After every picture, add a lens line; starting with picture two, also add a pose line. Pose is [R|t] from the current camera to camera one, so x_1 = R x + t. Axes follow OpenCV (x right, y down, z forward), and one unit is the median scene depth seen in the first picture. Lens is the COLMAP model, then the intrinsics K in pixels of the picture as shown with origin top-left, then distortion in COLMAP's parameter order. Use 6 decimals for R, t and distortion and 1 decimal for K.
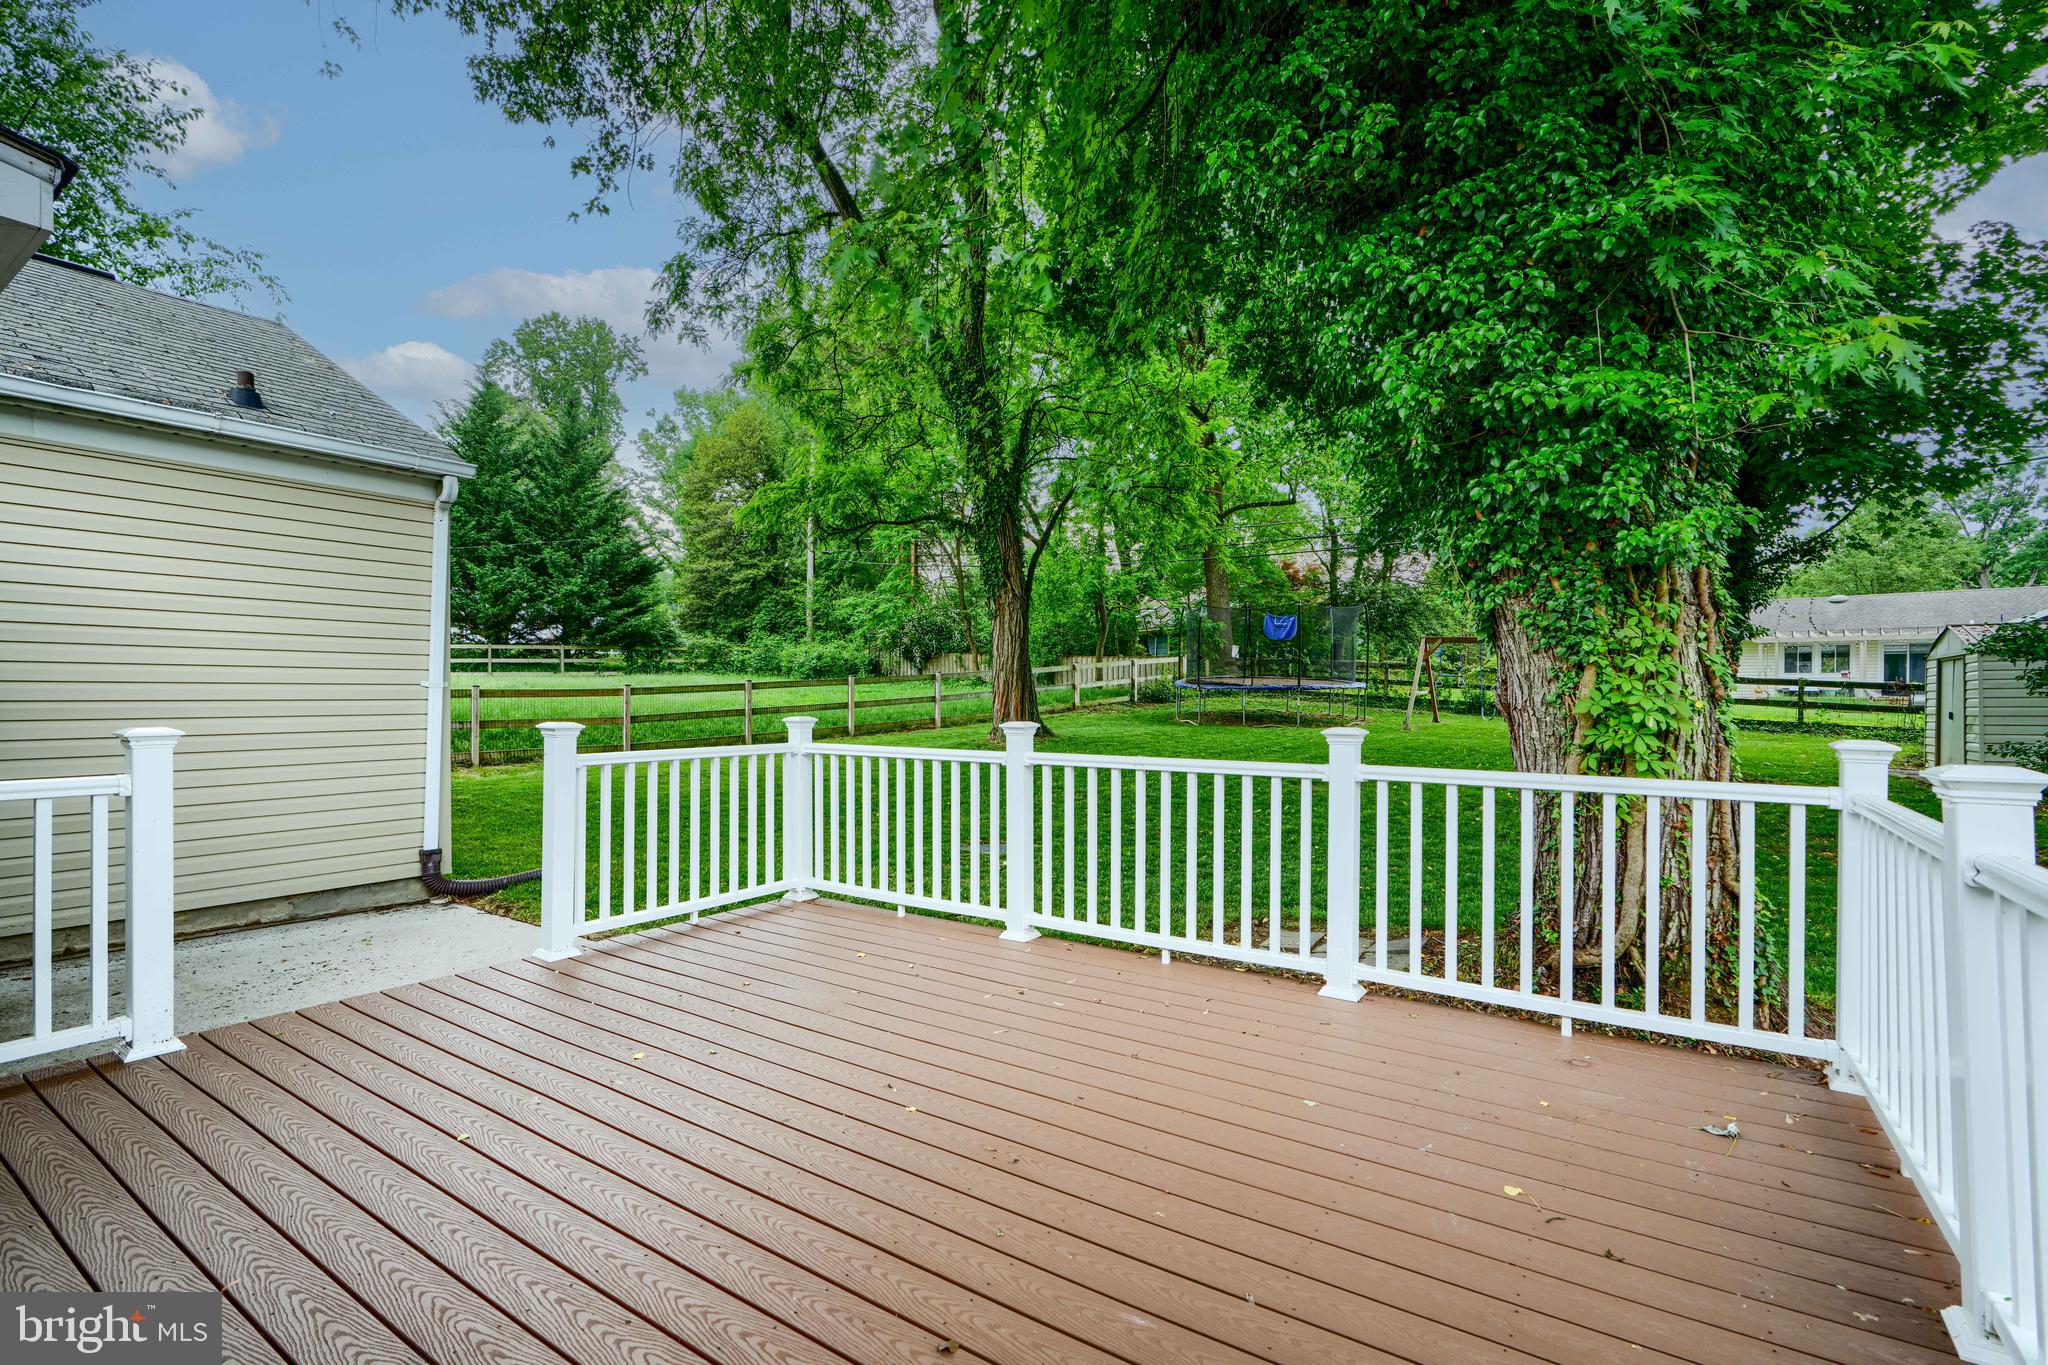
lens RADIAL K [[920.8, 0, 1027.5], [0, 920.8, 689.9], [0, 0, 1]] dist [0.001426, 0.000281]
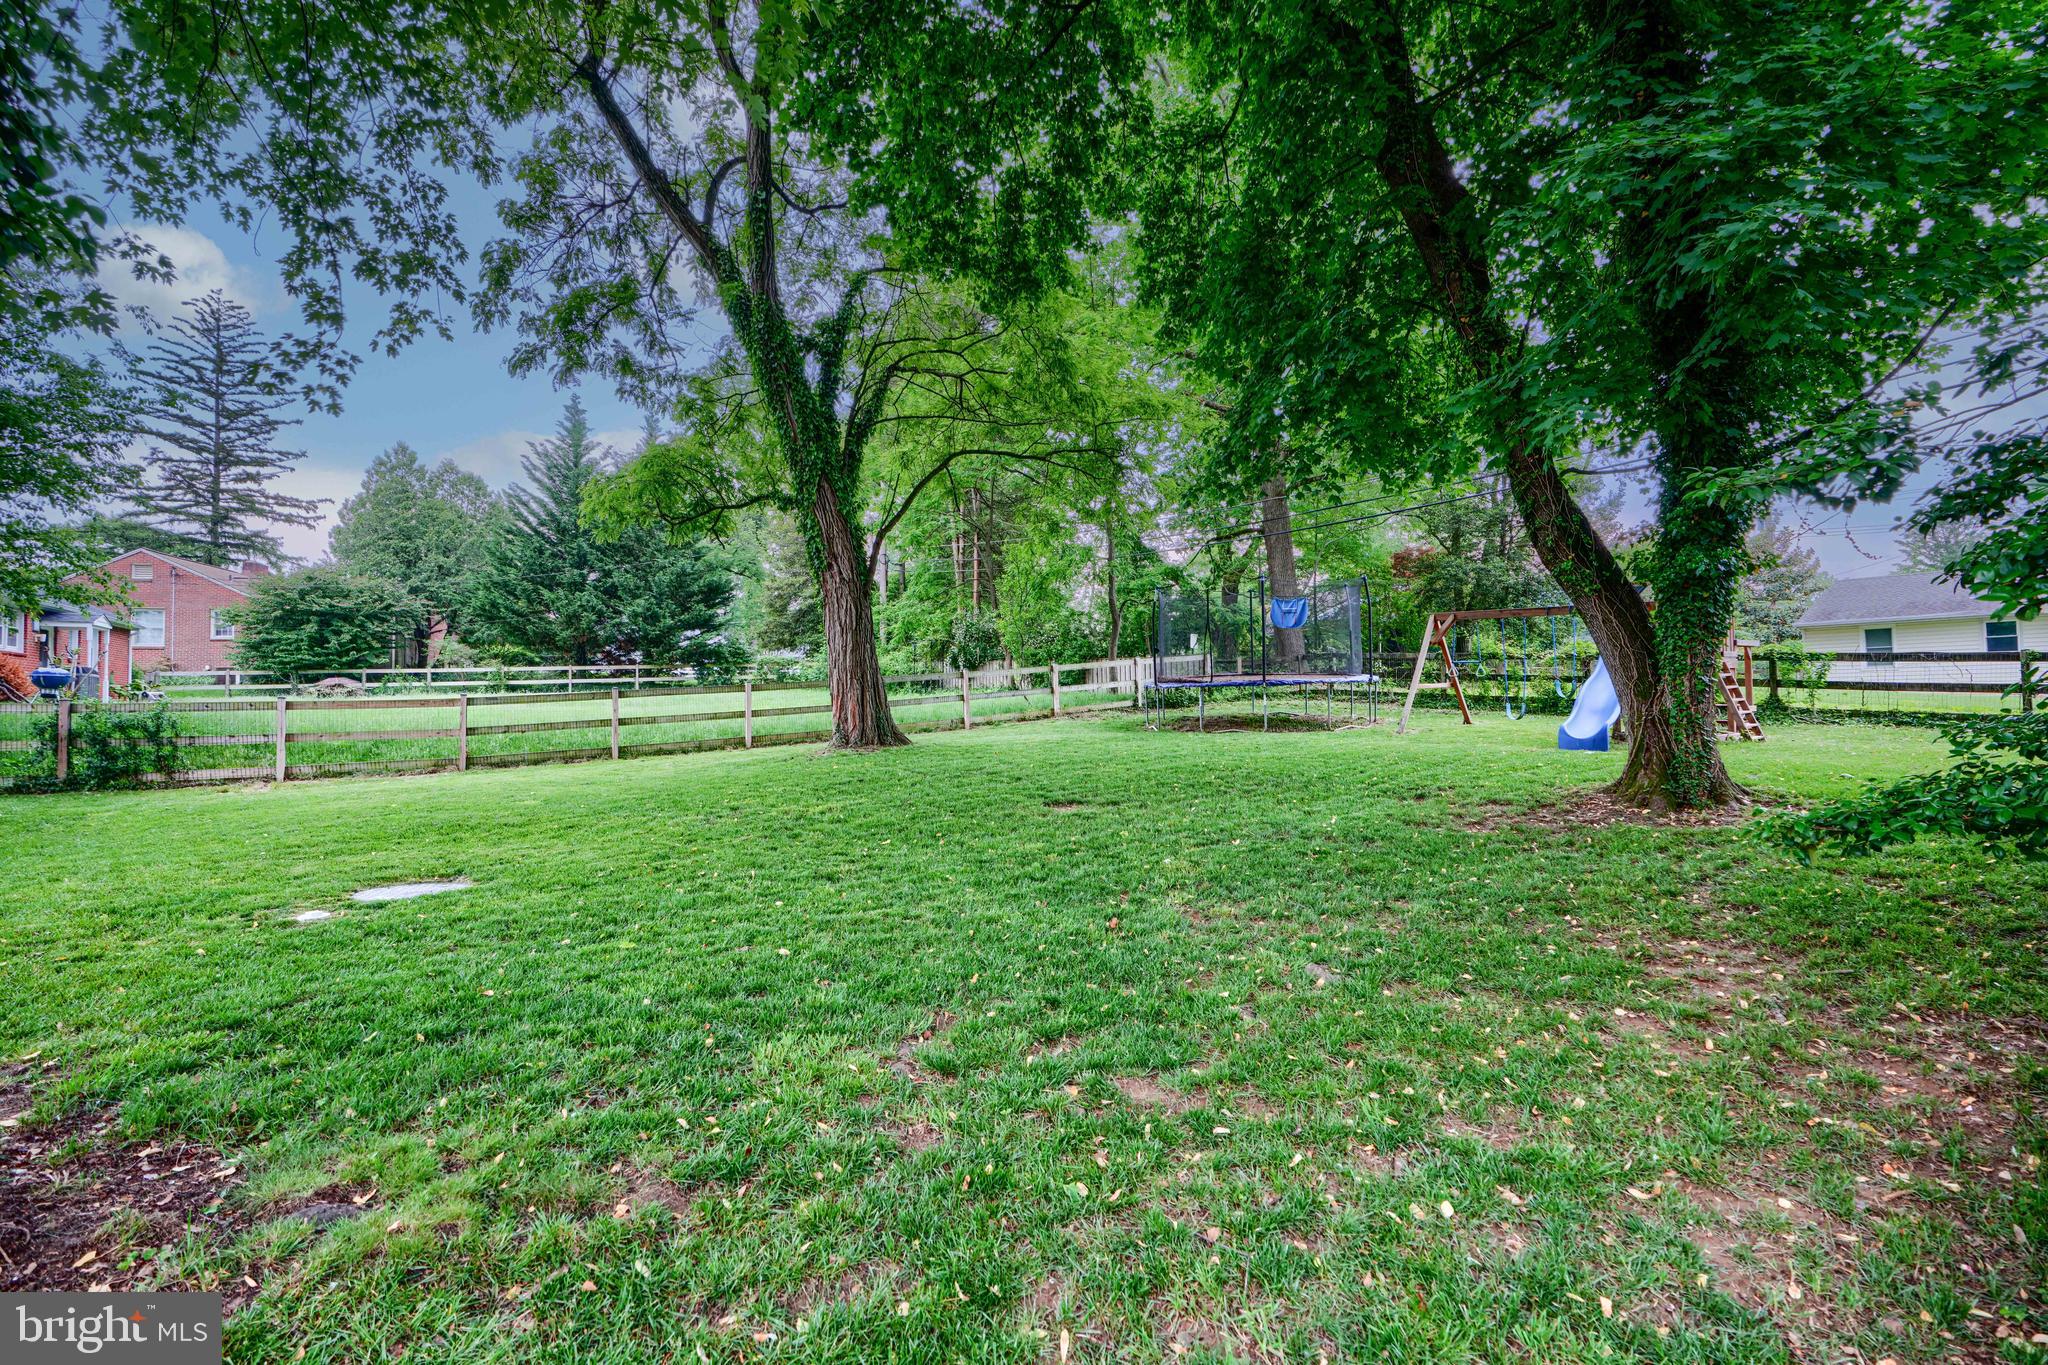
lens RADIAL K [[910.4, 0, 1020.3], [0, 910.4, 672.7], [0, 0, 1]] dist [0.000875, -0.000025]
pose [[0.971740, -0.027712, -0.234423, 0.201883], [0.019117, 0.999062, -0.038857, 0.011226], [0.235280, 0.033278, 0.971358, 0.131351]]
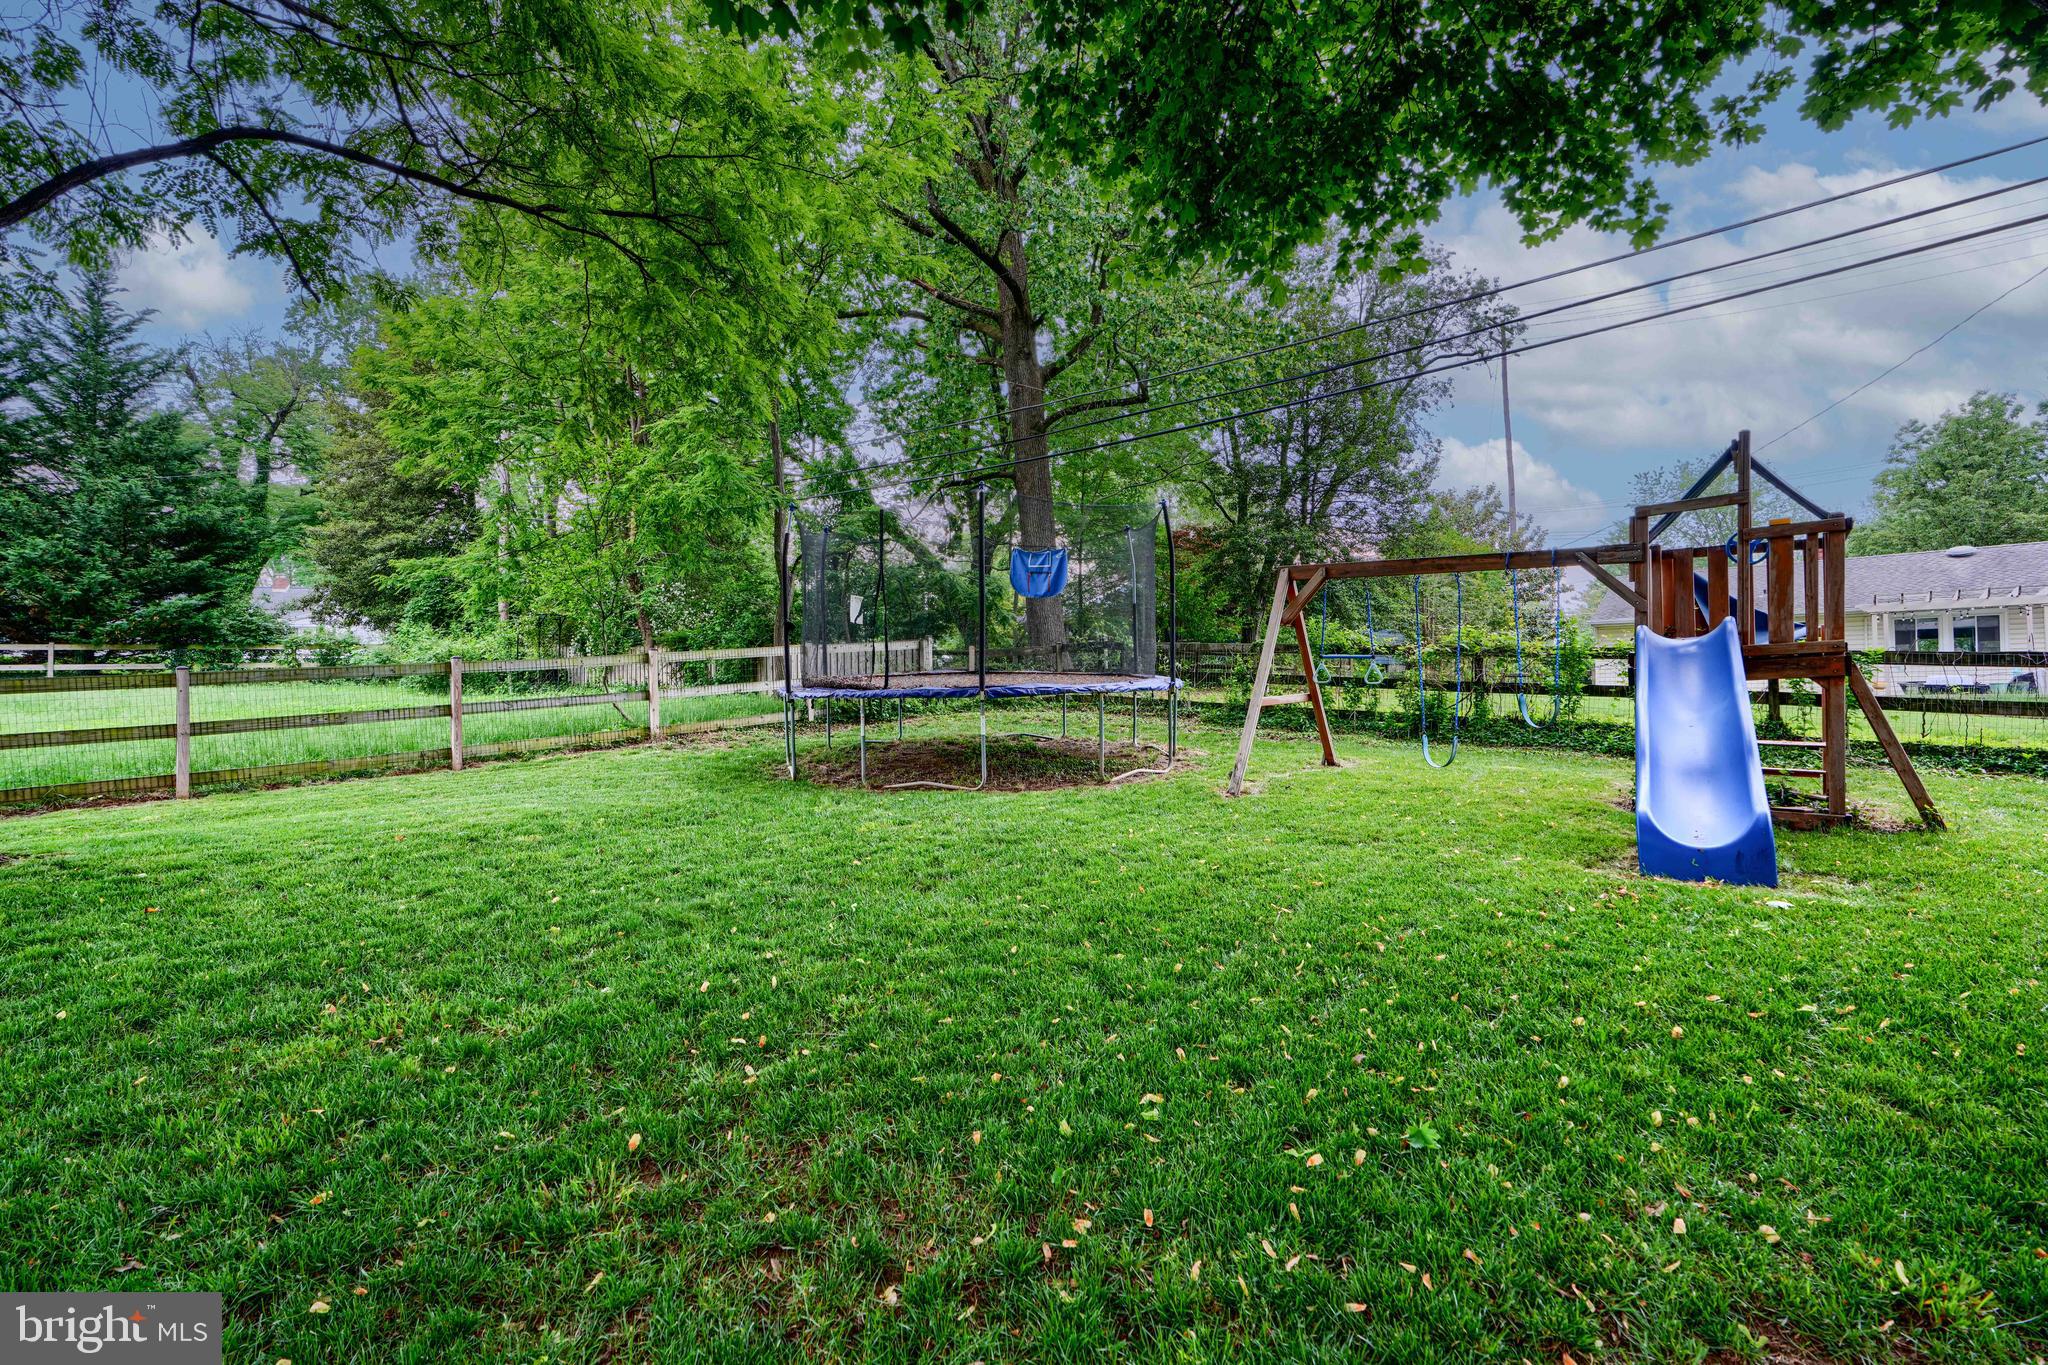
lens RADIAL K [[936.1, 0, 1022.5], [0, 936.1, 690.7], [0, 0, 1]] dist [-0.000888, -0.000248]
pose [[0.999751, -0.015026, 0.016477, 0.224779], [0.015153, 0.999856, -0.007615, 0.000282], [-0.016360, 0.007862, 0.999835, 0.429350]]
